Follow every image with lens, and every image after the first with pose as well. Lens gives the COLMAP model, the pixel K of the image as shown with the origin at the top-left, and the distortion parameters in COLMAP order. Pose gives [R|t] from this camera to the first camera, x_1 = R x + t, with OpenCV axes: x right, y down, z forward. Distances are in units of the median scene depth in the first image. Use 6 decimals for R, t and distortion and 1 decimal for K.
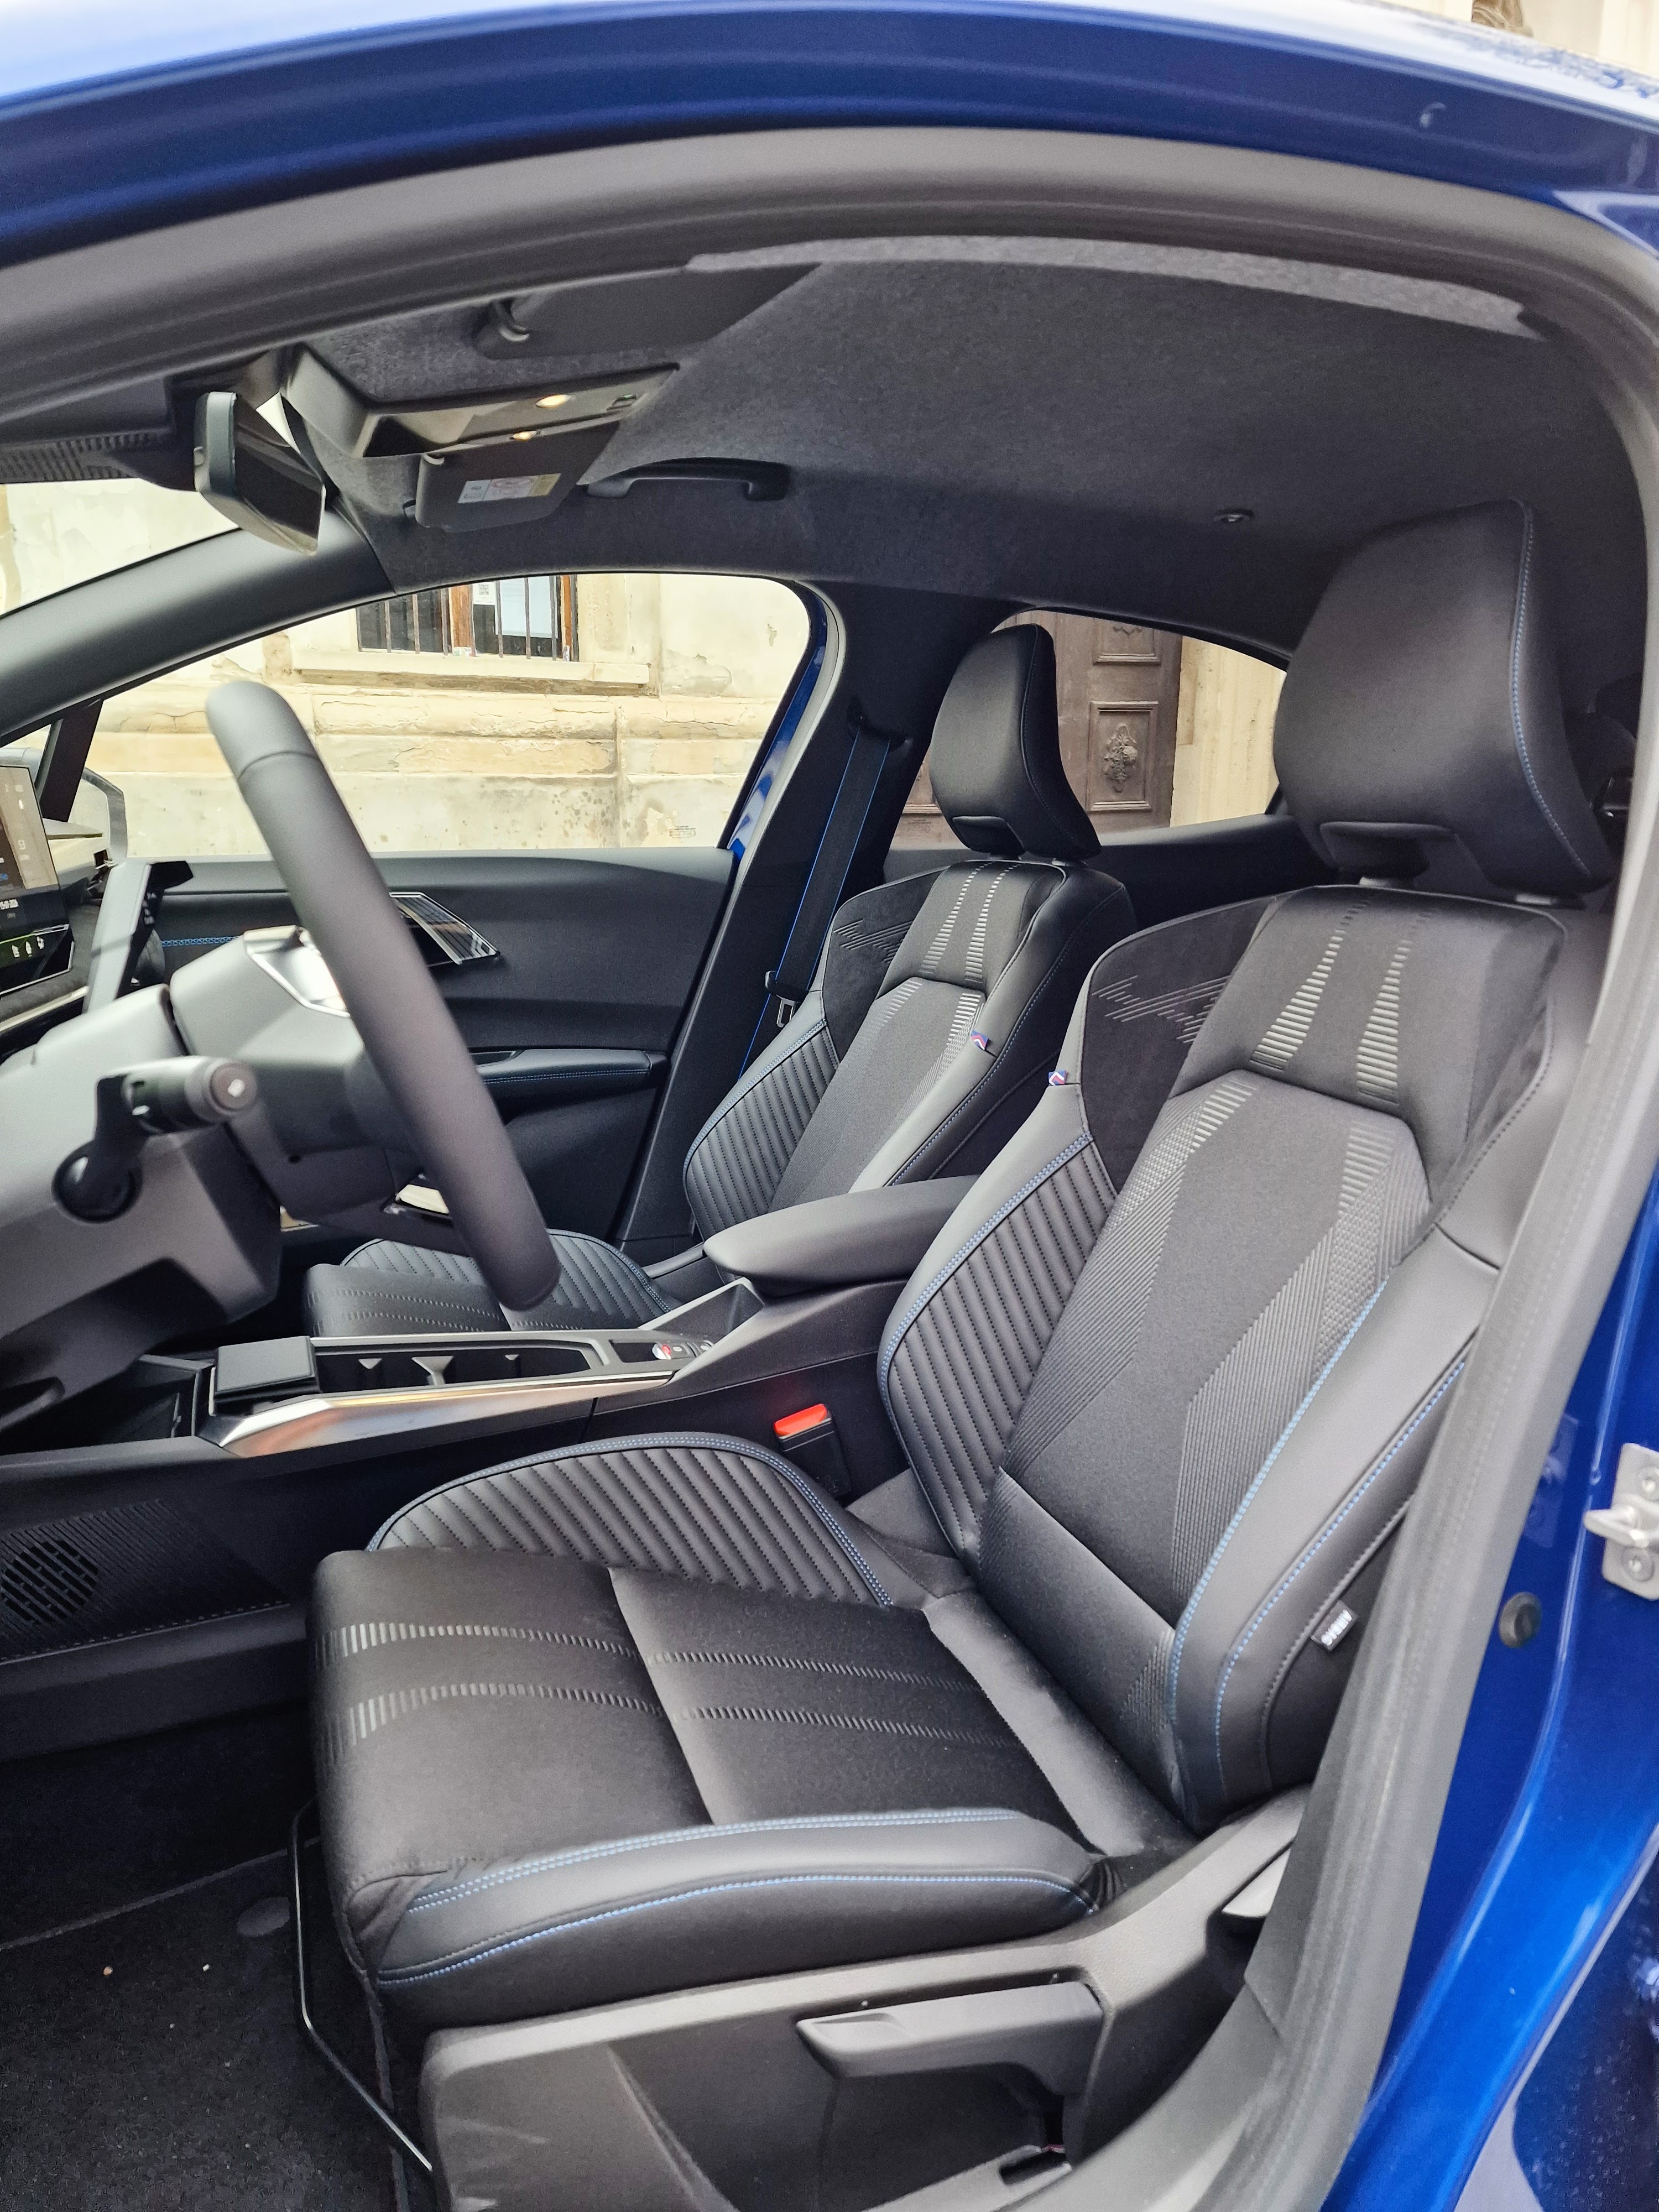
lens RADIAL K [[1465.6, 0, 829.5], [0, 1465.6, 1106.0], [0, 0, 1]] dist [0.070976, 0.000227]
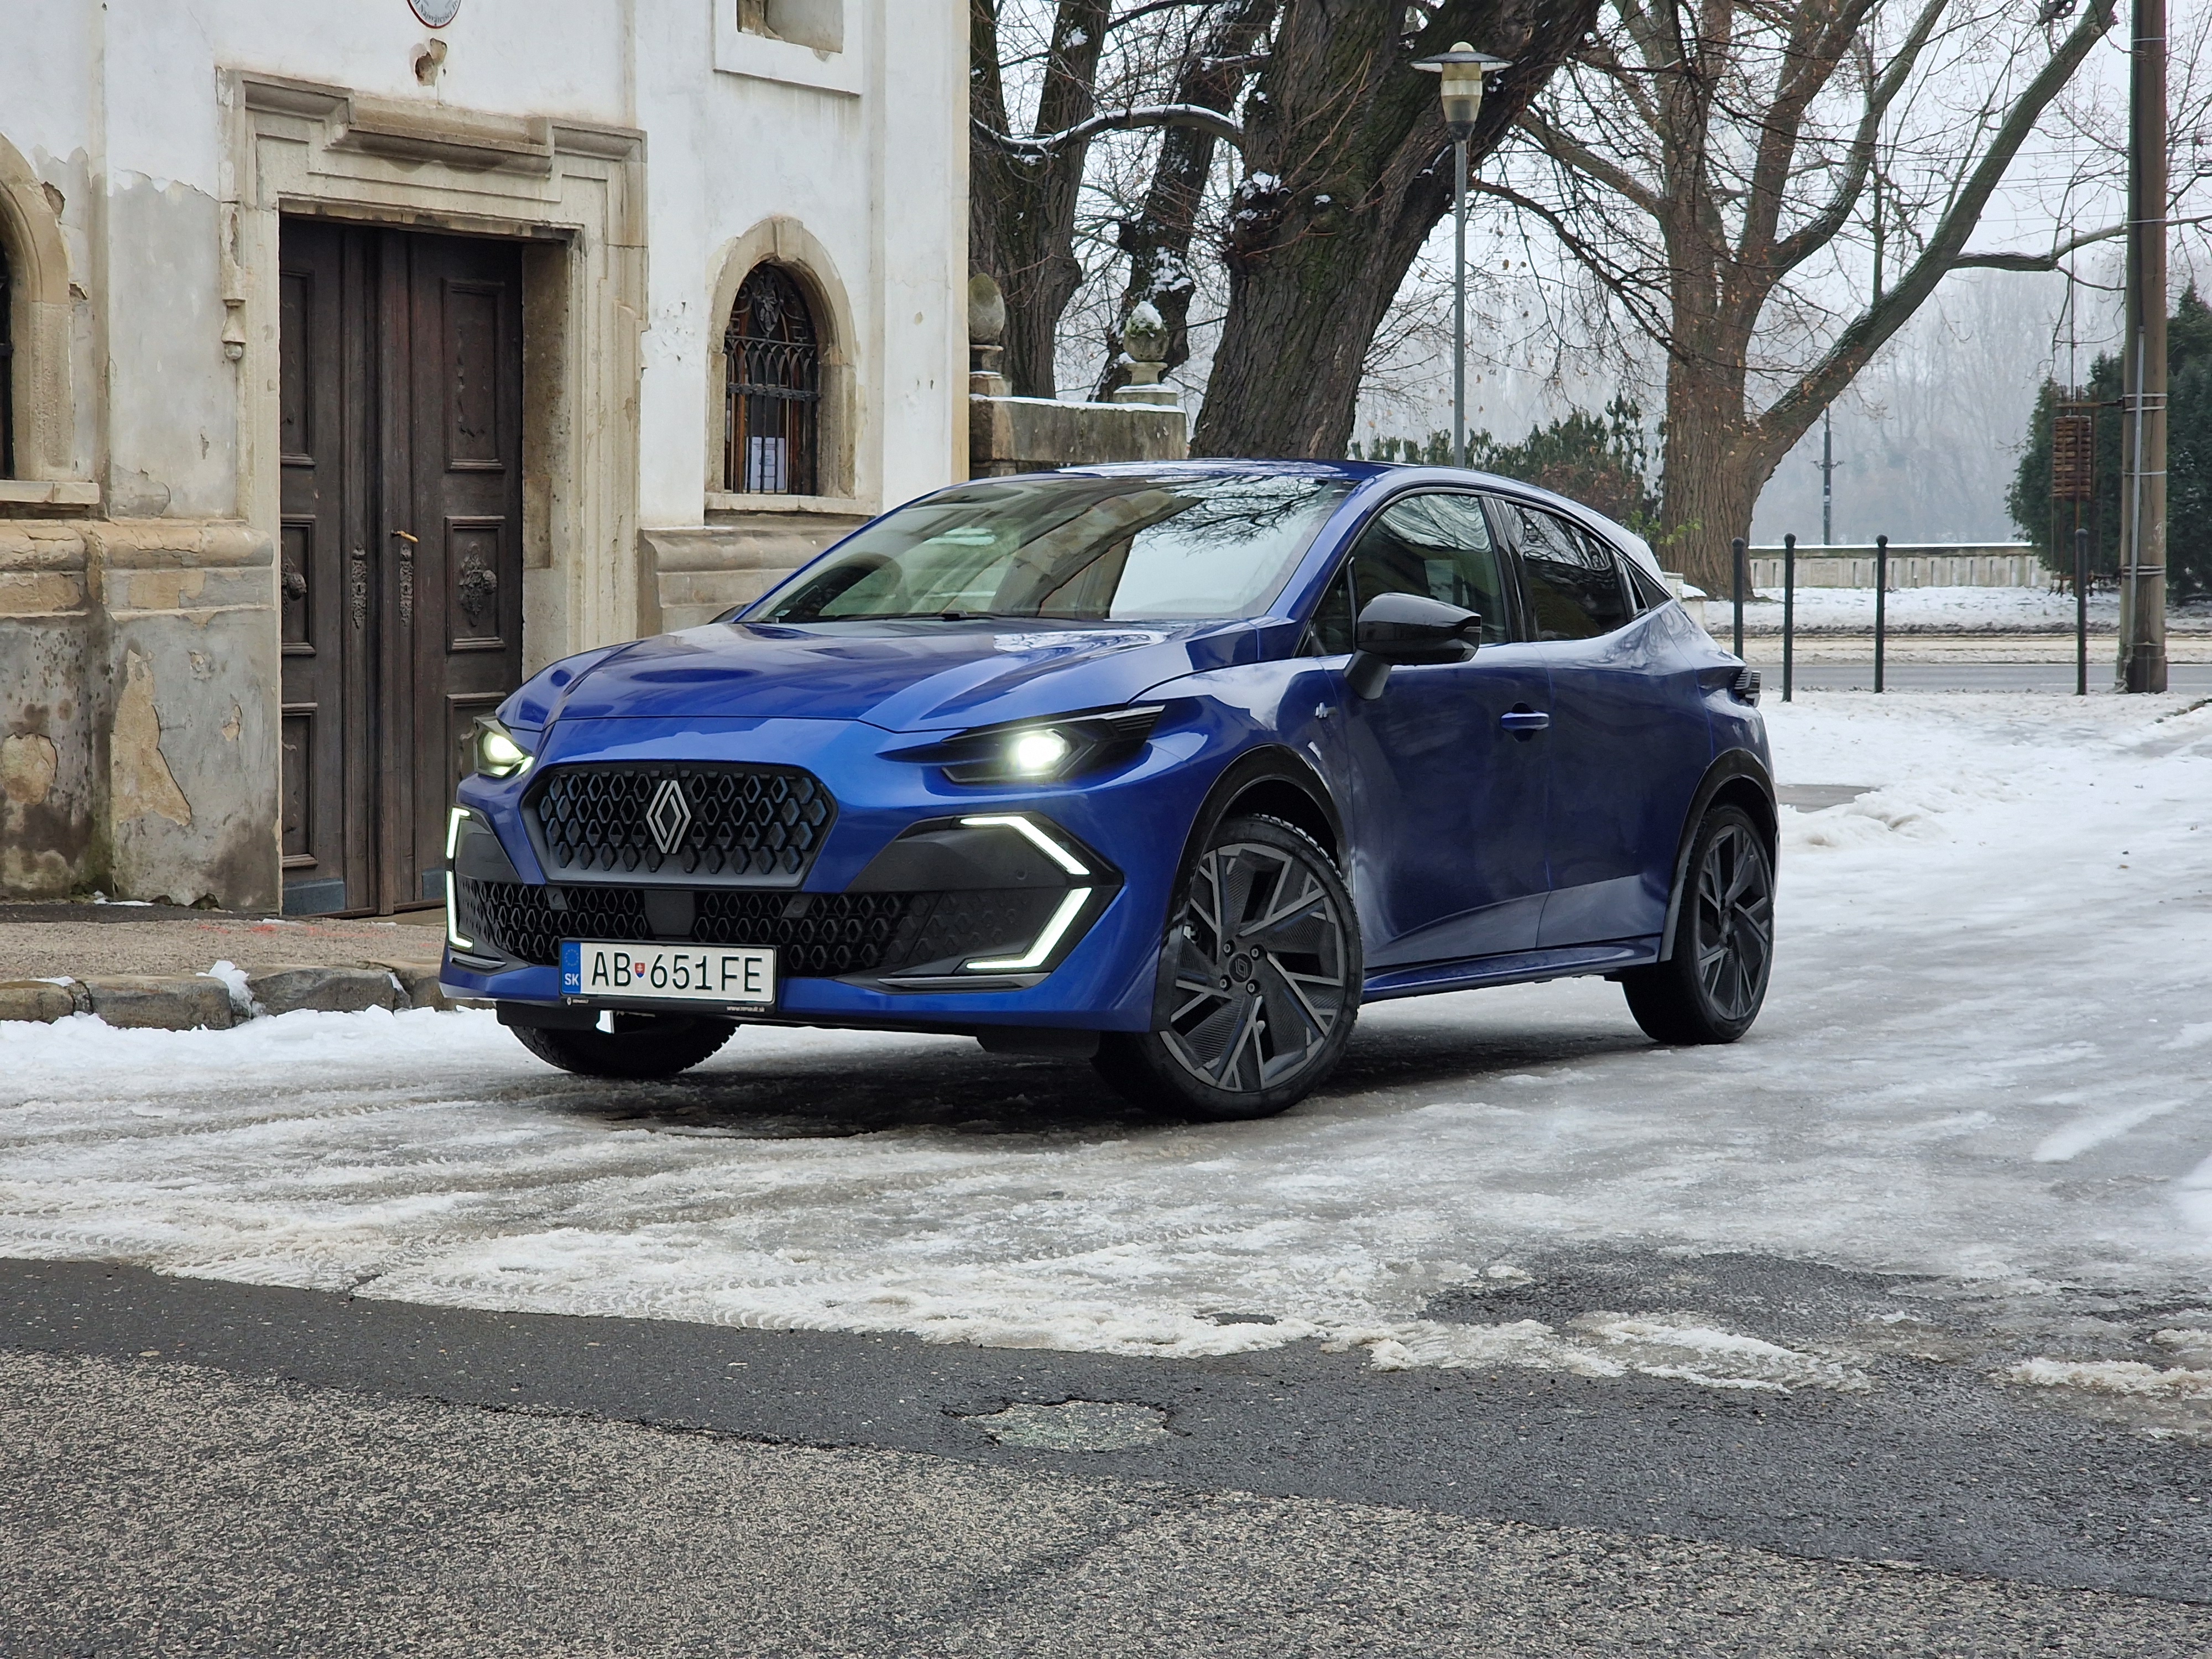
lens RADIAL K [[4088.5, 0, 1106.0], [0, 4088.5, 829.5], [0, 0, 1]] dist [-0.014216, -0.247641]
pose [[0.782226, -0.047436, 0.621186, -1.112975], [0.150027, 0.982096, -0.113924, 0.238082], [-0.604660, 0.182309, 0.775338, -1.082066]]
